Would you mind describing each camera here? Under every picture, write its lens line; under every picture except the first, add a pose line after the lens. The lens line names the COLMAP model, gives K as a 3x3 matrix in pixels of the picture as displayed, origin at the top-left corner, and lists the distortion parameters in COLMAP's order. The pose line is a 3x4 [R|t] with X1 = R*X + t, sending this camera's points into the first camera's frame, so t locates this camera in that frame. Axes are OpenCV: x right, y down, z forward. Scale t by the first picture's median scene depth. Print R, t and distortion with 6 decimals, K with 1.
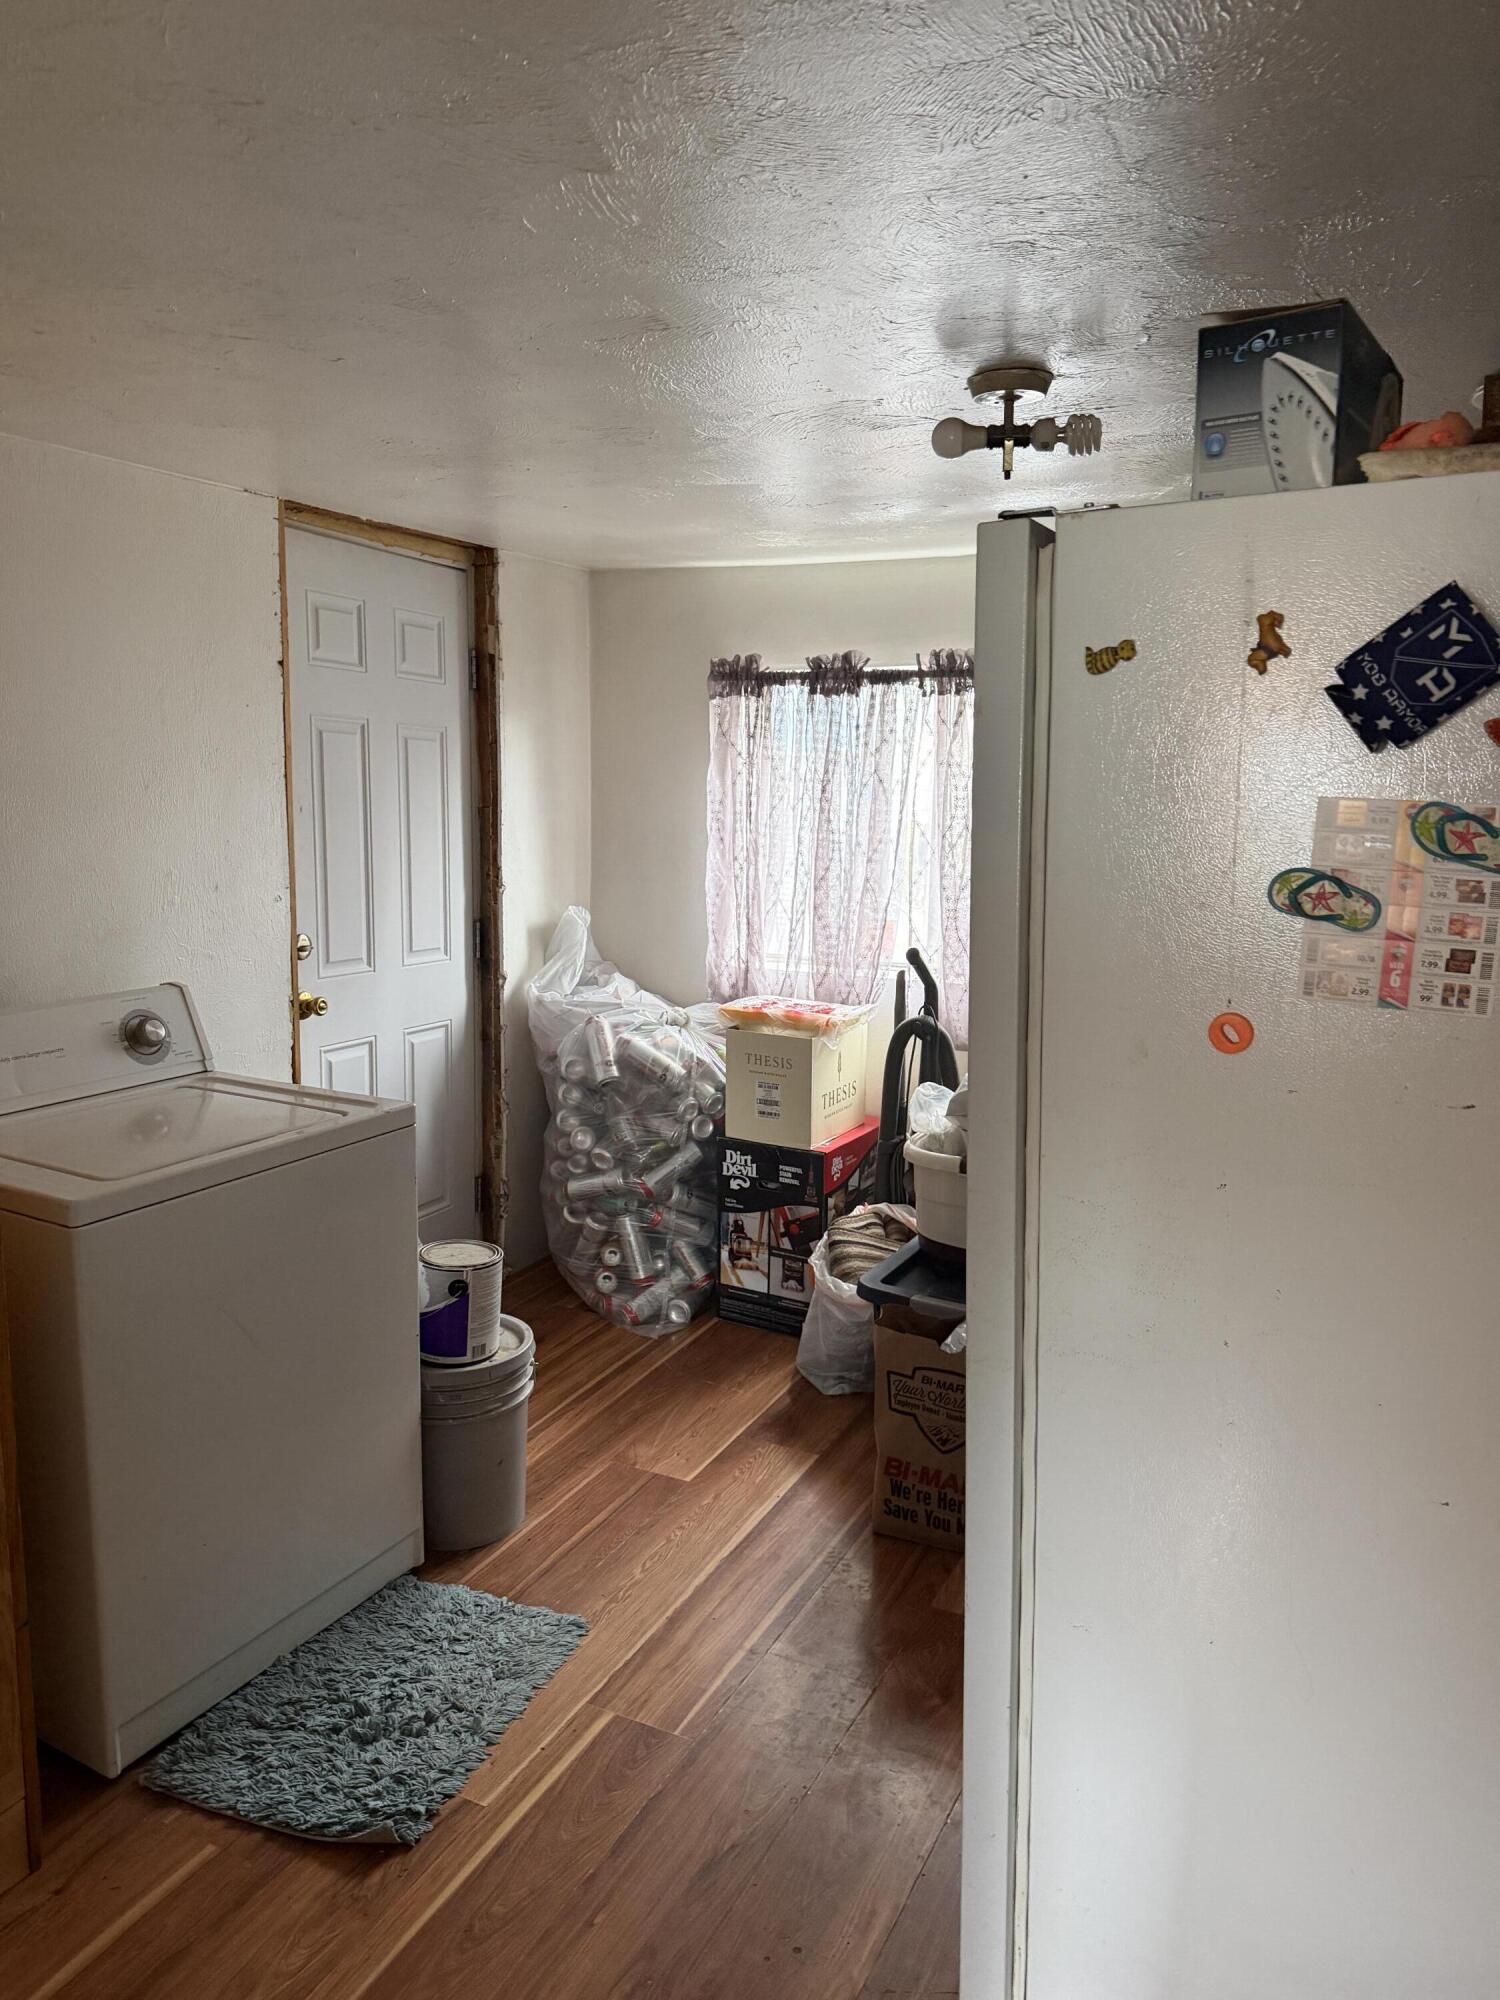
lens RADIAL K [[1374.2, 0, 750.0], [0, 1374.2, 1000.0], [0, 0, 1]] dist [0.151258, -0.000346]
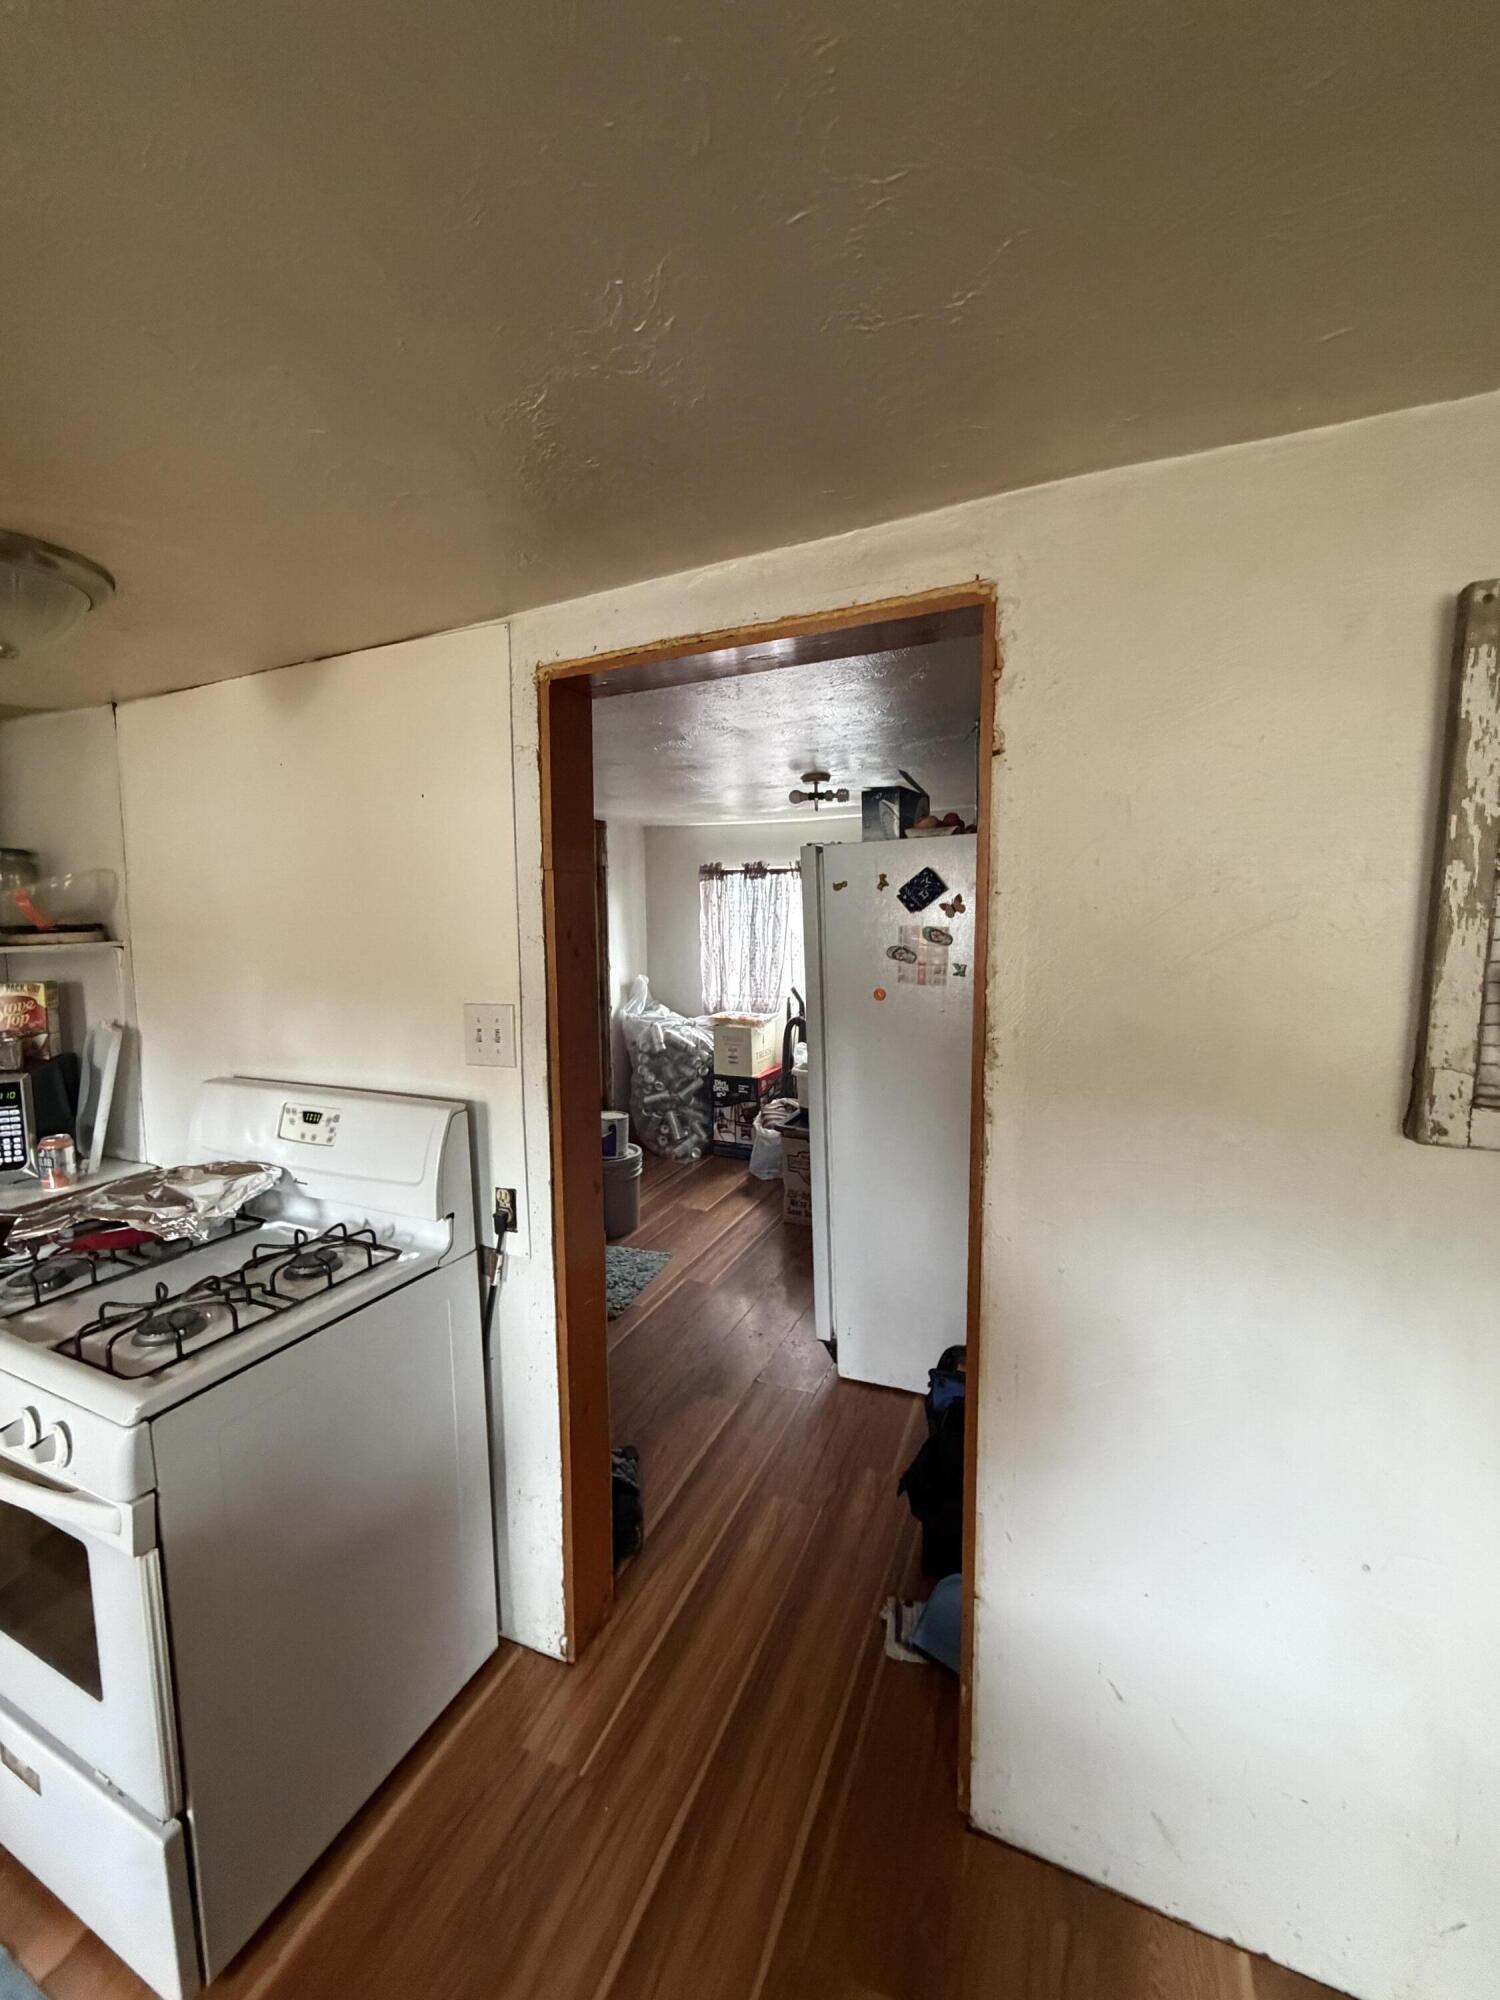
lens RADIAL K [[797.0, 0, 750.0], [0, 797.0, 1000.0], [0, 0, 1]] dist [0.001212, 0.000037]
pose [[0.997929, -0.032561, 0.055471, -0.027576], [0.035041, 0.998402, -0.044334, 0.038377], [-0.053939, 0.046186, 0.997476, -0.312267]]
